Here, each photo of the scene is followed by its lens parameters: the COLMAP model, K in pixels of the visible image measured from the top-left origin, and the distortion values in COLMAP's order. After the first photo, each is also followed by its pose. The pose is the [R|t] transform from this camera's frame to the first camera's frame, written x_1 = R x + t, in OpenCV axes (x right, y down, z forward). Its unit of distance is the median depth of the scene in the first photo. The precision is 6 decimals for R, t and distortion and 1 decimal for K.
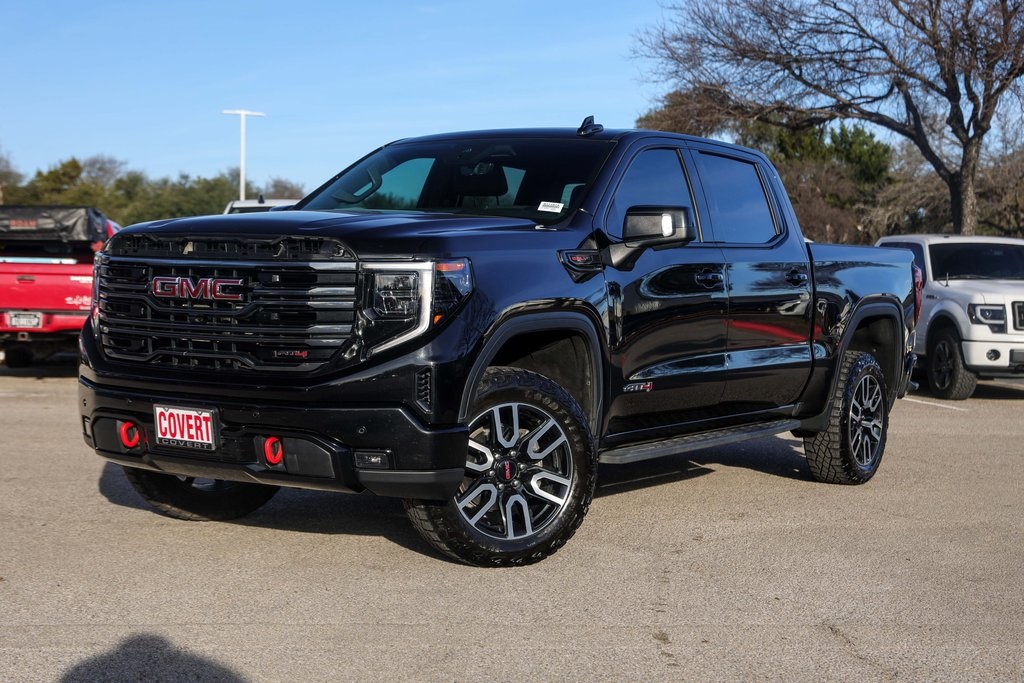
lens RADIAL K [[1661.7, 0, 514.2], [0, 1661.7, 341.7], [0, 0, 1]] dist [0.012069, 0.000000]
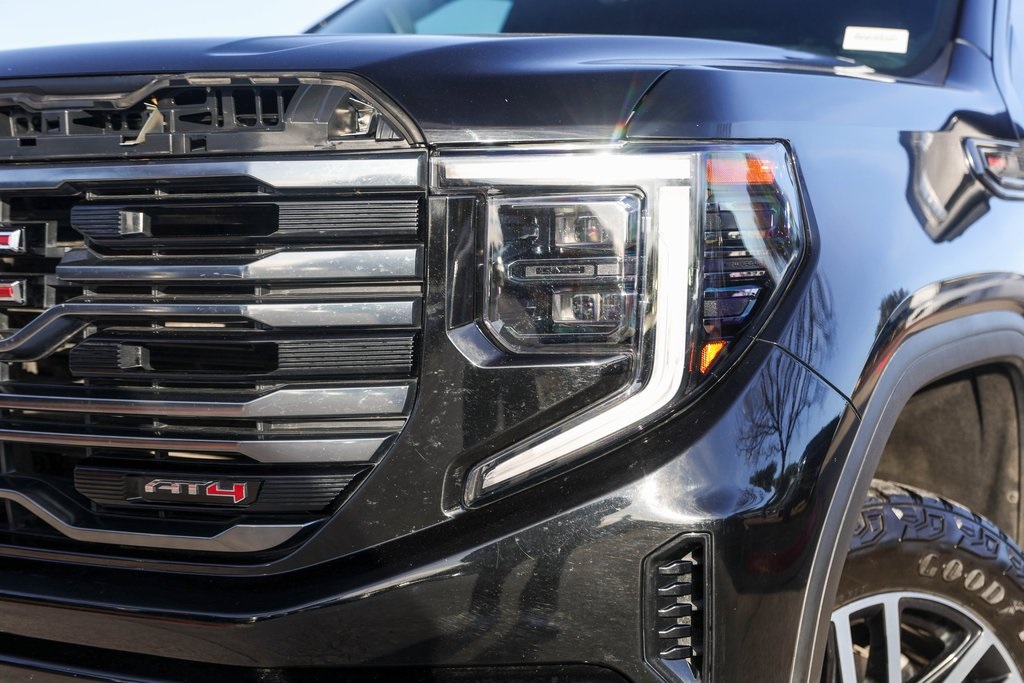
lens RADIAL K [[1661.7, 0, 509.9], [0, 1661.7, 339.9], [0, 0, 1]] dist [0.012069, 0.000000]
pose [[0.999732, -0.020202, 0.011262, -0.083095], [0.020018, 0.999668, 0.016241, -0.021691], [-0.011586, -0.016011, 0.999805, 0.718875]]
